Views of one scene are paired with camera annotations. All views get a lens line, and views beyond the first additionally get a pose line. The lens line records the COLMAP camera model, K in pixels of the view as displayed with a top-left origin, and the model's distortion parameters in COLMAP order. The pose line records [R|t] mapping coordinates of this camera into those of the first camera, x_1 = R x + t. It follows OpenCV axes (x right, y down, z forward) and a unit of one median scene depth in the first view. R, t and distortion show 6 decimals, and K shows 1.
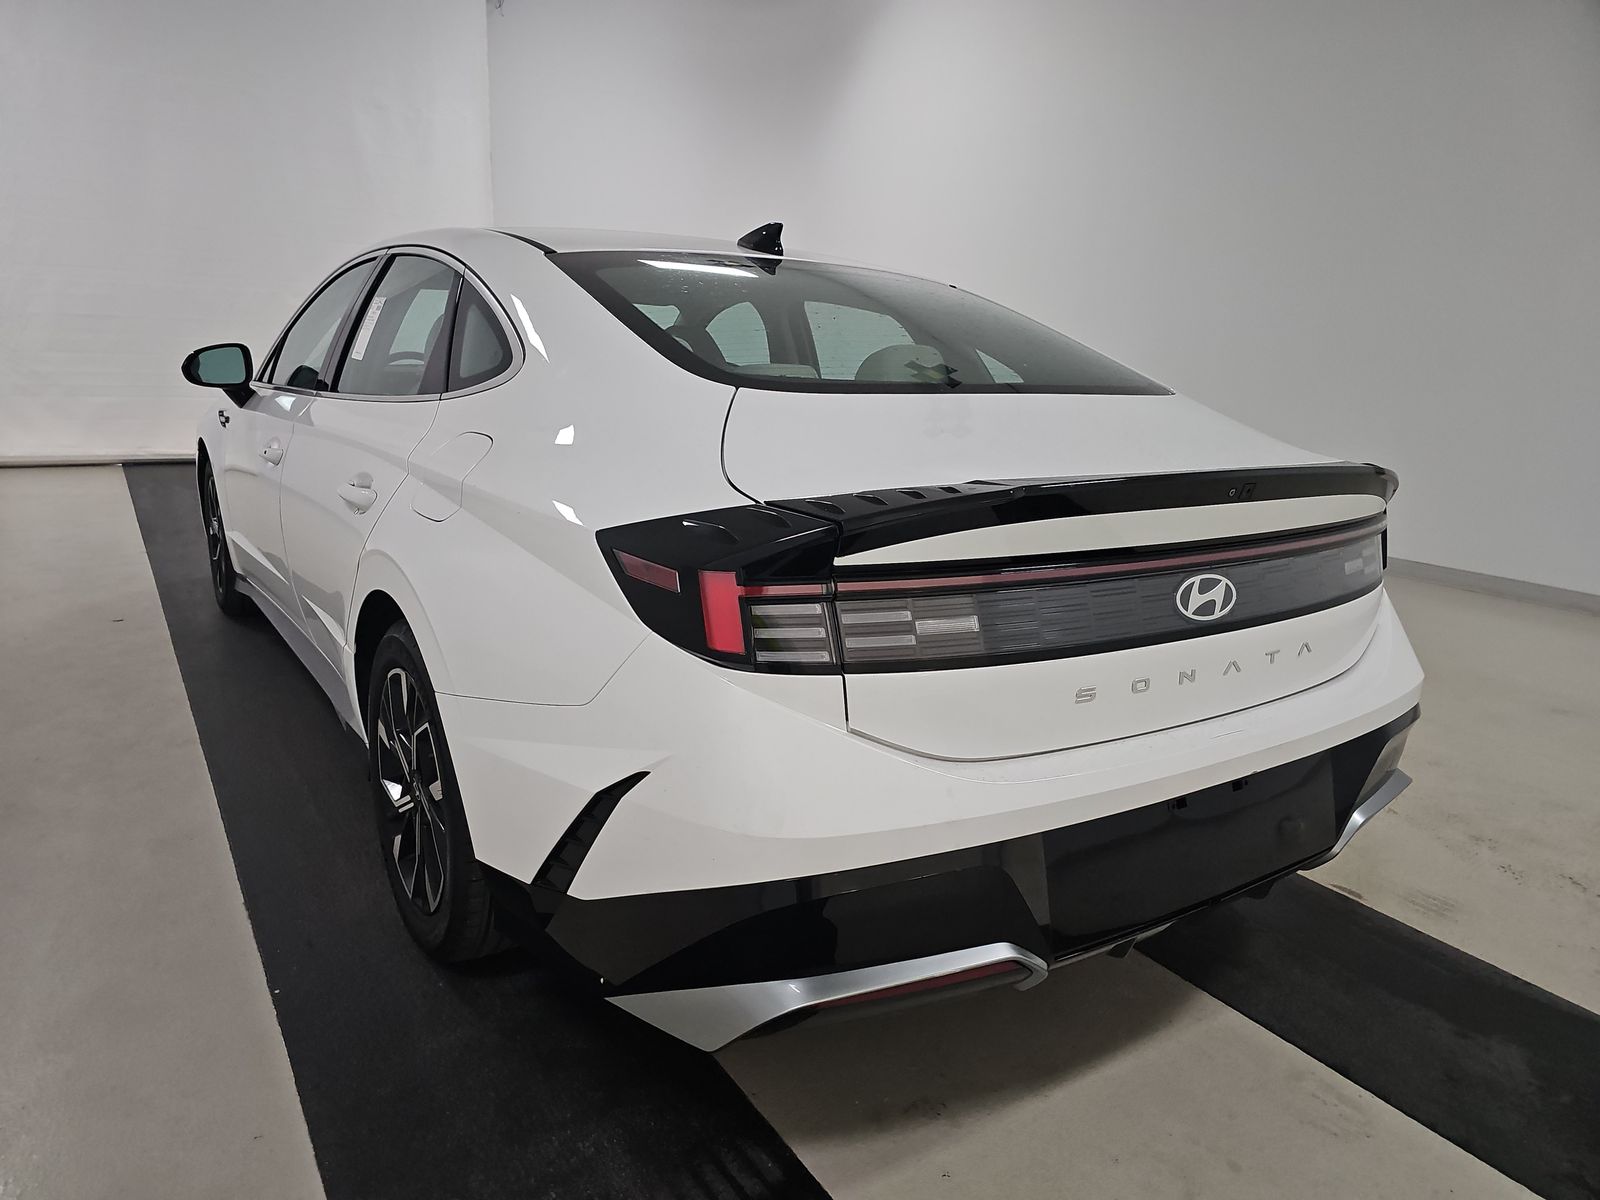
lens RADIAL K [[979.4, 0, 800.0], [0, 979.4, 600.0], [0, 0, 1]] dist [0.116073, -0.000091]
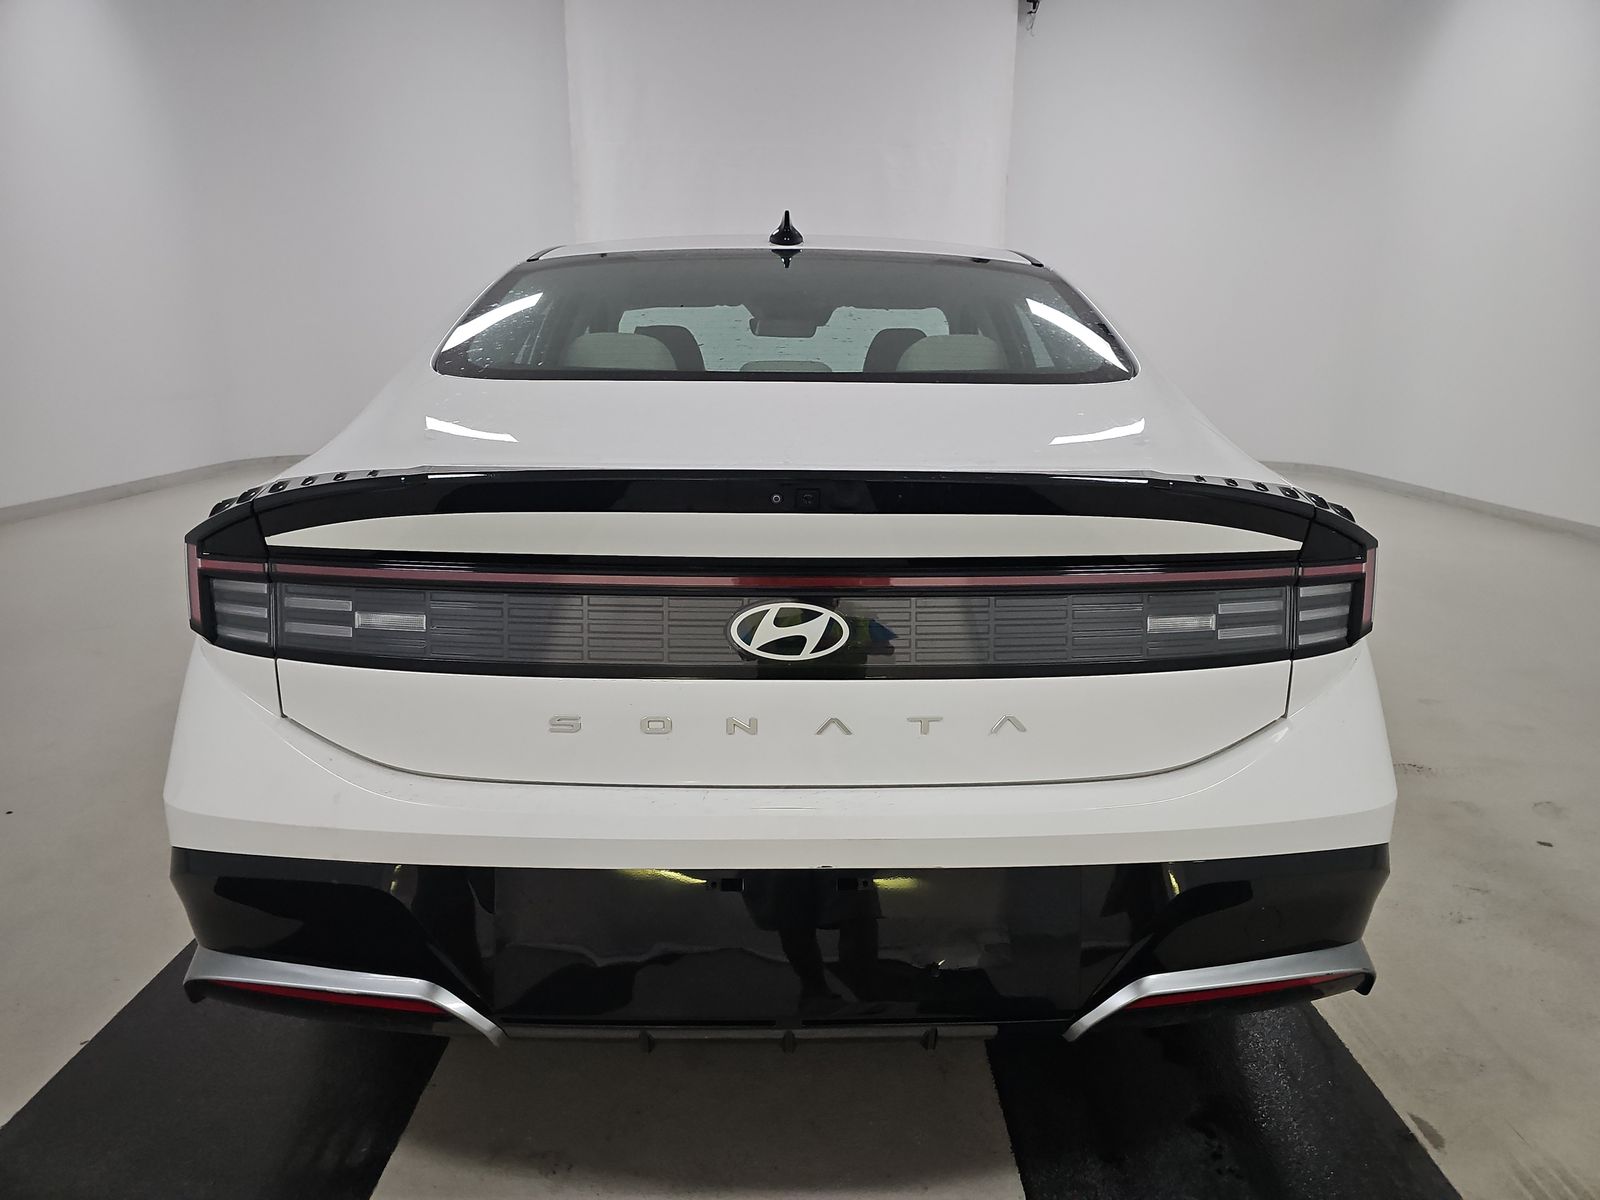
lens RADIAL K [[979.4, 0, 800.0], [0, 979.4, 600.0], [0, 0, 1]] dist [0.116073, -0.000091]
pose [[0.839192, 0.093259, -0.535780, 0.845840], [-0.101590, 0.994728, 0.014024, -0.040352], [0.534263, 0.042661, 0.844241, 0.357470]]
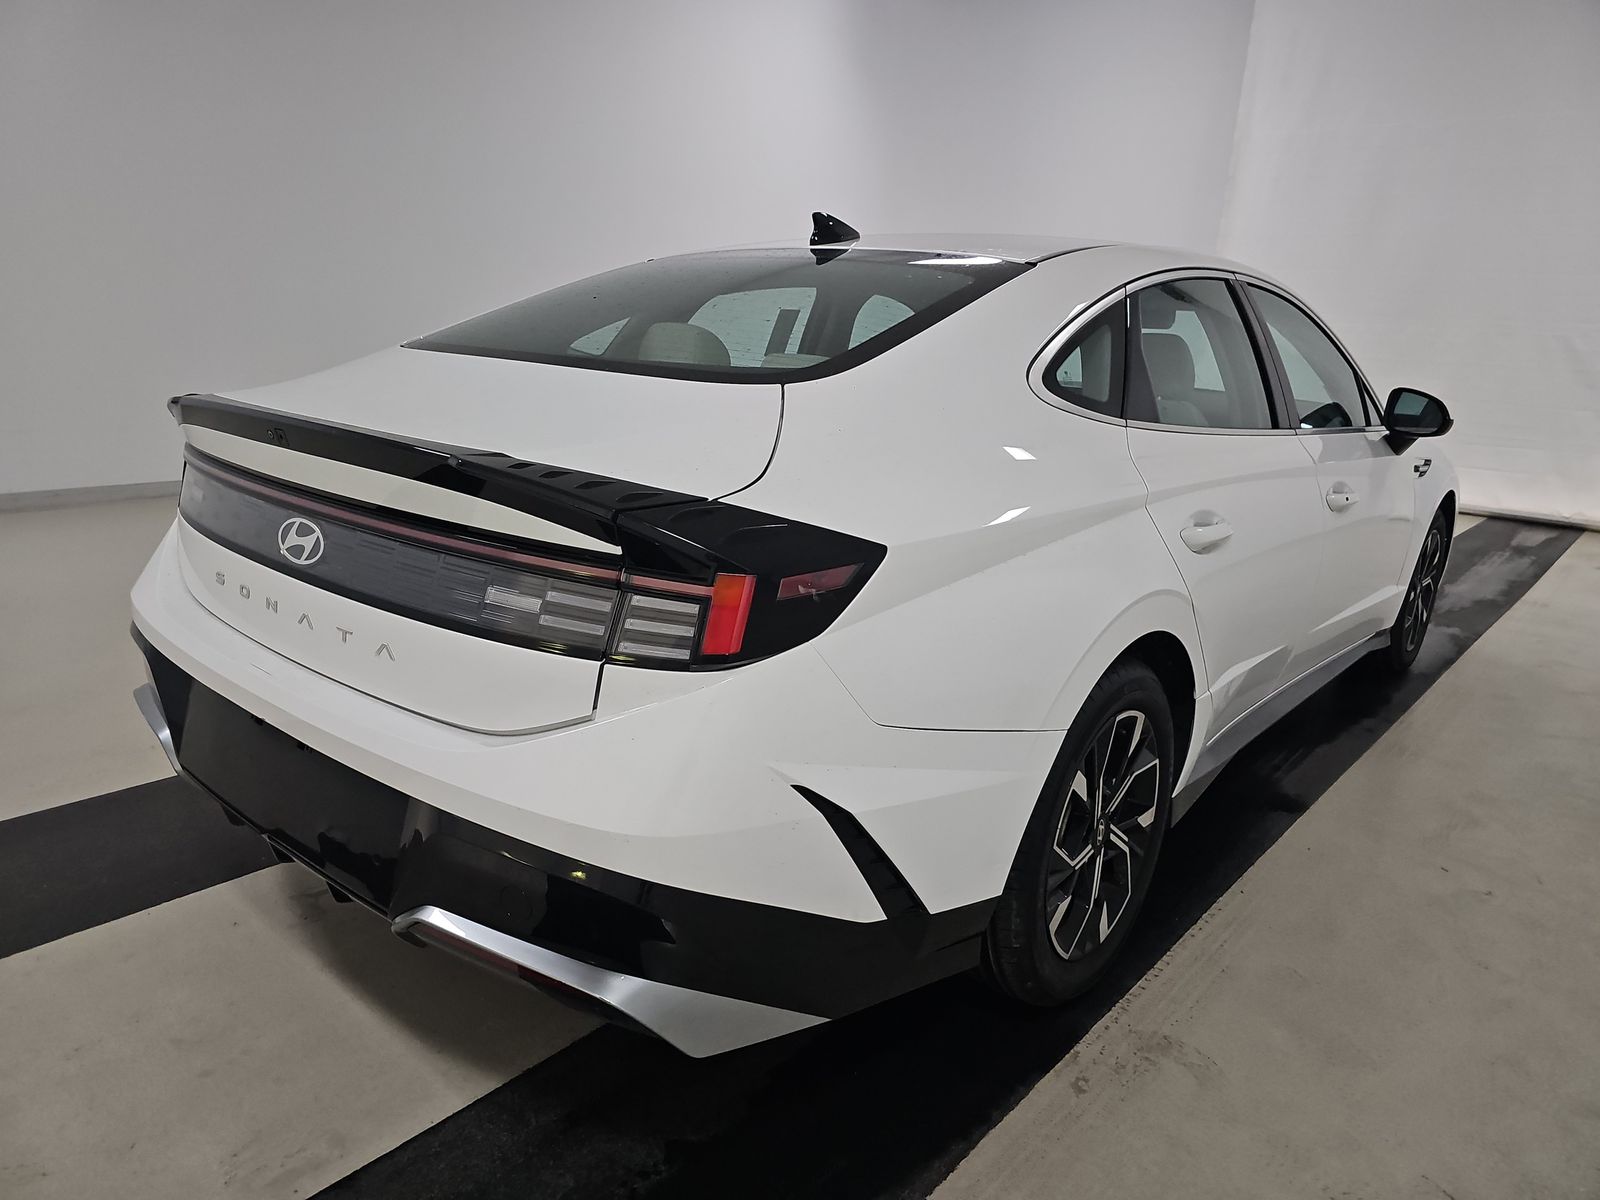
lens RADIAL K [[1052.2, 0, 800.0], [0, 1052.2, 600.0], [0, 0, 1]] dist [0.023933, 0.002216]
pose [[0.263274, 0.206631, -0.942332, 1.612191], [-0.271126, 0.953272, 0.133281, -0.234254], [0.925839, 0.220402, 0.306995, 1.181215]]
